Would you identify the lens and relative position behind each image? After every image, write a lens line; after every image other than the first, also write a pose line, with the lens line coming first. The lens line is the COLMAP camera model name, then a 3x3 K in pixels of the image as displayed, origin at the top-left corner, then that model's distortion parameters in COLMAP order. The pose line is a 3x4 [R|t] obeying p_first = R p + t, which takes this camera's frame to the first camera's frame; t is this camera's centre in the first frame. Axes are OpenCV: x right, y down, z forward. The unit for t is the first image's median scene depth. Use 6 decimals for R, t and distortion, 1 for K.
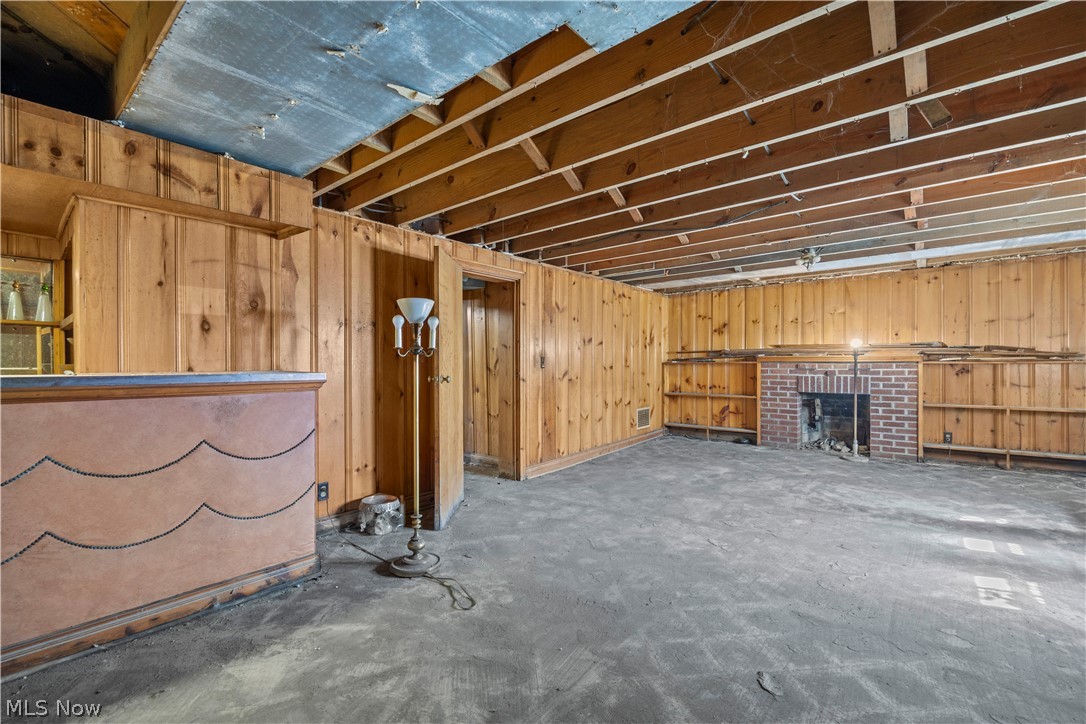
lens RADIAL K [[464.8, 0, 546.1], [0, 464.8, 364.9], [0, 0, 1]] dist [-0.005471, -0.000563]
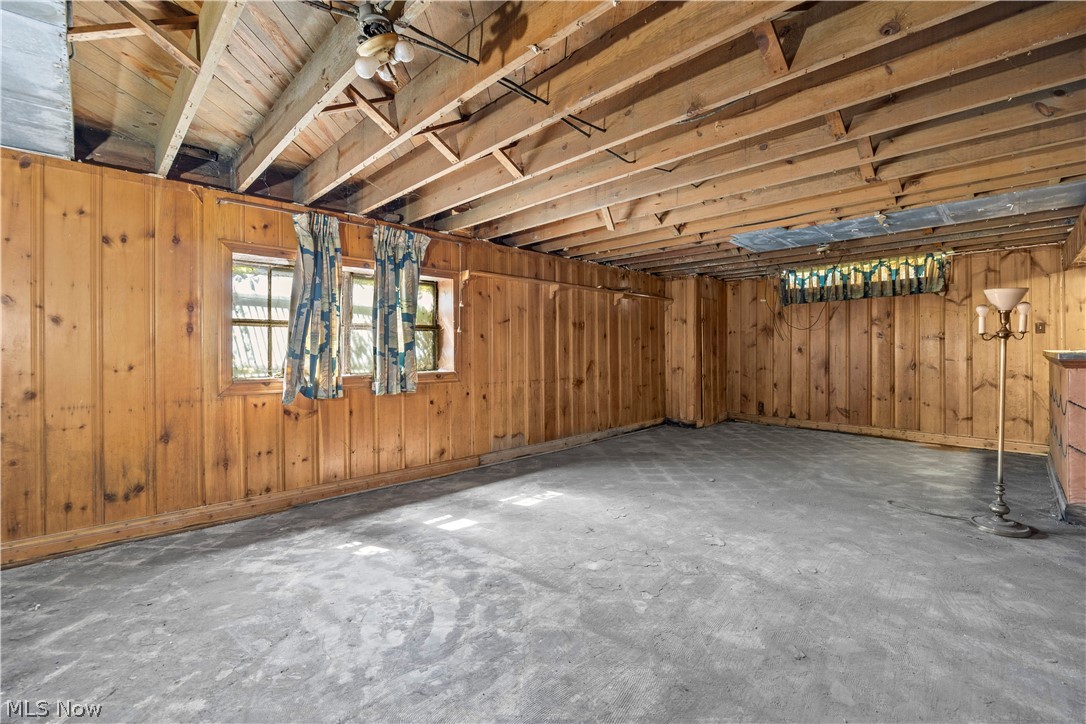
lens RADIAL K [[464.8, 0, 542.0], [0, 464.8, 352.9], [0, 0, 1]] dist [-0.005471, -0.000563]
pose [[-0.994630, 0.007534, 0.103217, 0.549285], [0.008616, 0.999912, 0.010040, -0.008190], [-0.103133, 0.010876, -0.994608, 1.744336]]
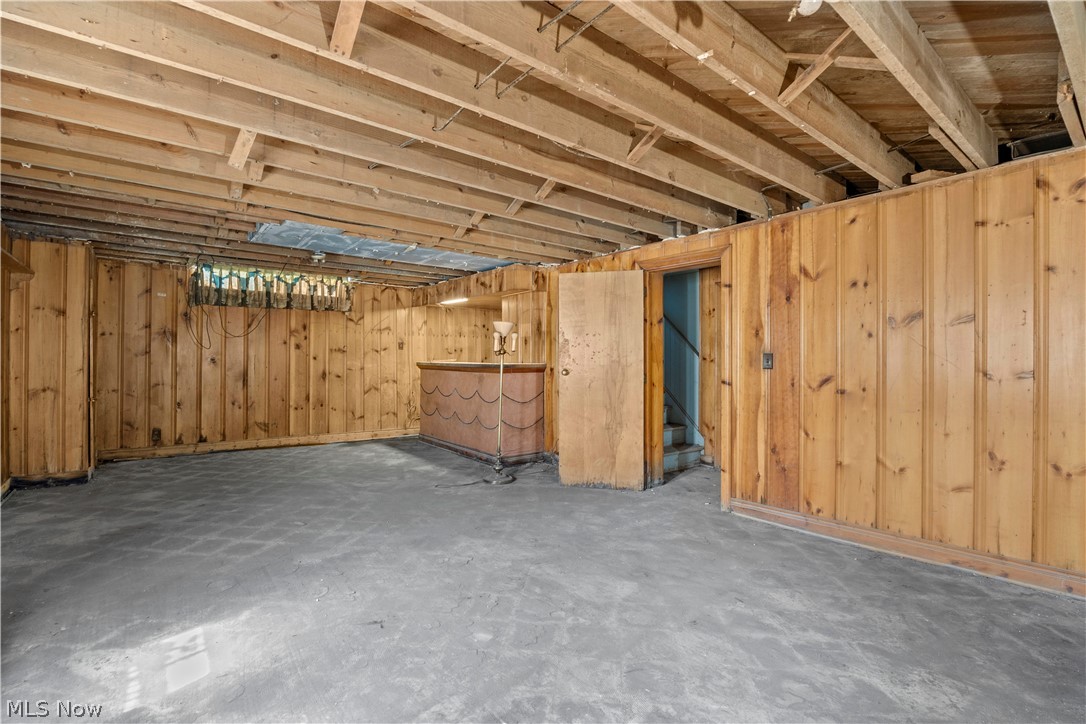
lens RADIAL K [[493.2, 0, 546.1], [0, 493.2, 358.2], [0, 0, 1]] dist [-0.019968, 0.001416]
pose [[-0.203939, -0.002112, -0.978981, 1.131147], [-0.009218, 0.999957, -0.000237, -0.009115], [0.978940, 0.008976, -0.203950, 1.203634]]
